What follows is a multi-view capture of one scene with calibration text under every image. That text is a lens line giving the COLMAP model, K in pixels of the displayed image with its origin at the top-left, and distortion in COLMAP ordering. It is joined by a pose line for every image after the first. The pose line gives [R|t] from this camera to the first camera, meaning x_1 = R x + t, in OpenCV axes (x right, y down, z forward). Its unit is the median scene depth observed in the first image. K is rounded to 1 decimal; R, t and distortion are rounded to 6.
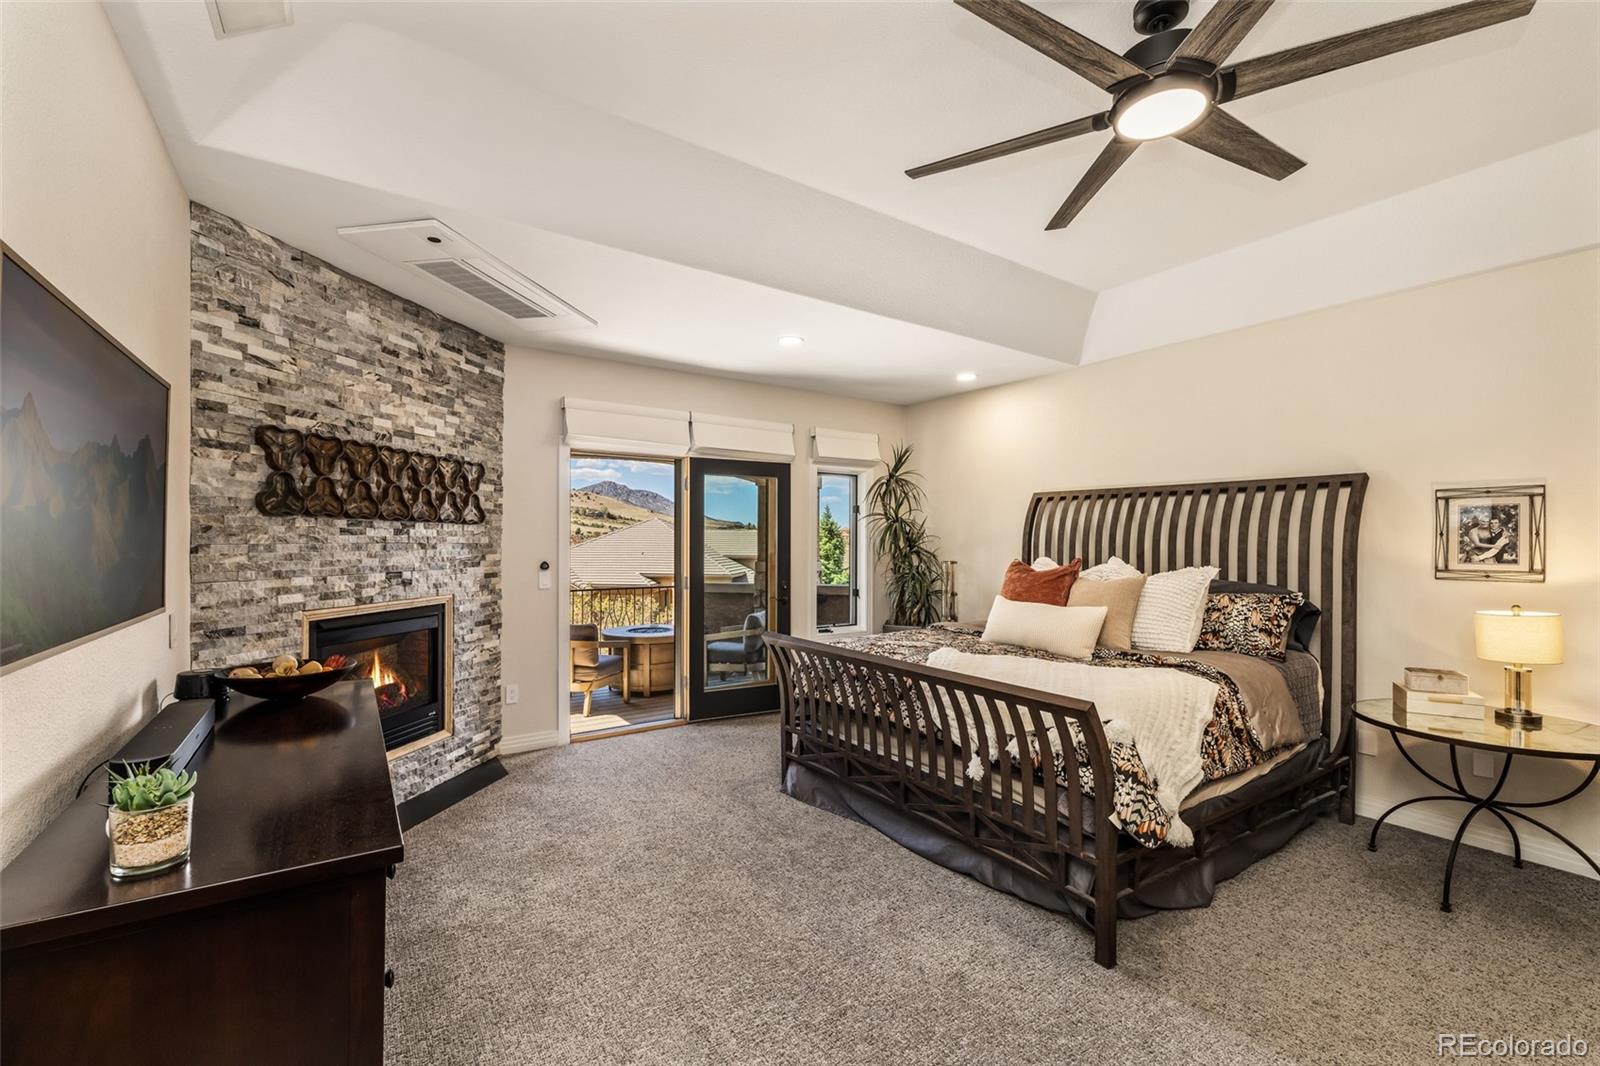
lens RADIAL K [[679.6, 0, 800.0], [0, 679.6, 533.0], [0, 0, 1]] dist [0.002938, 0.000444]
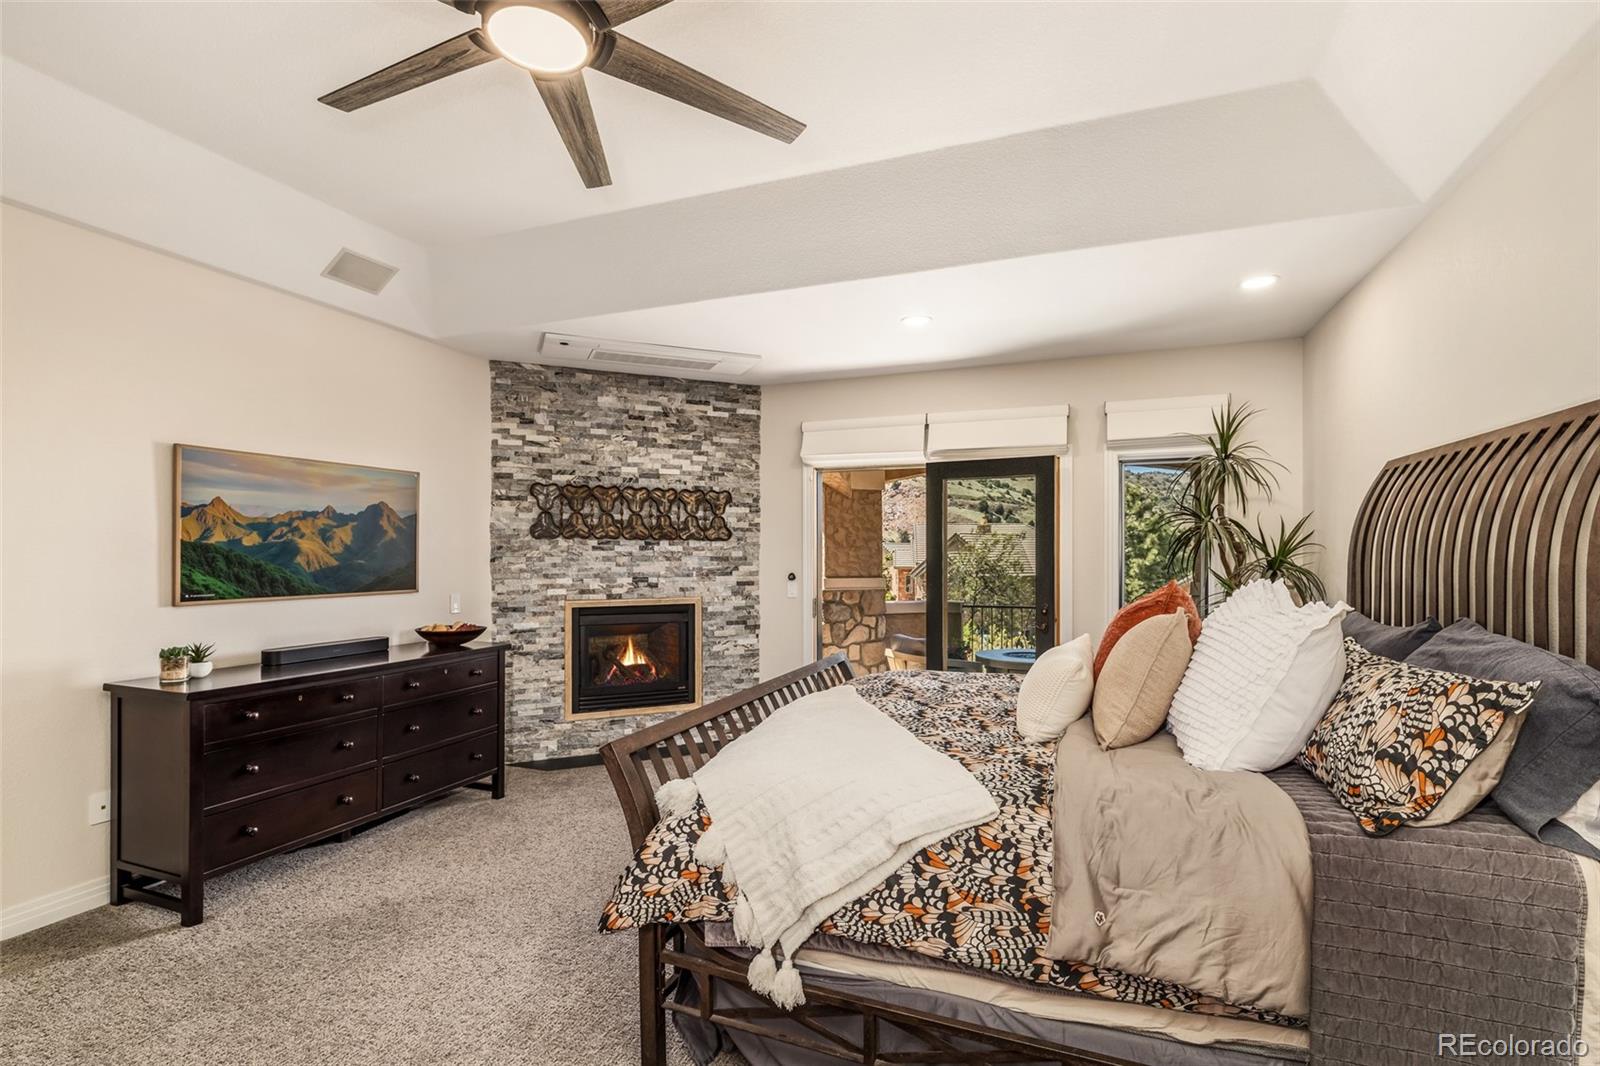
lens RADIAL K [[735.9, 0, 798.4], [0, 735.9, 548.7], [0, 0, 1]] dist [-0.017035, -0.000023]
pose [[0.572706, -0.010300, -0.819696, 0.821193], [0.012025, 0.999919, -0.004163, 0.009863], [0.819673, -0.007473, 0.572783, 0.424512]]
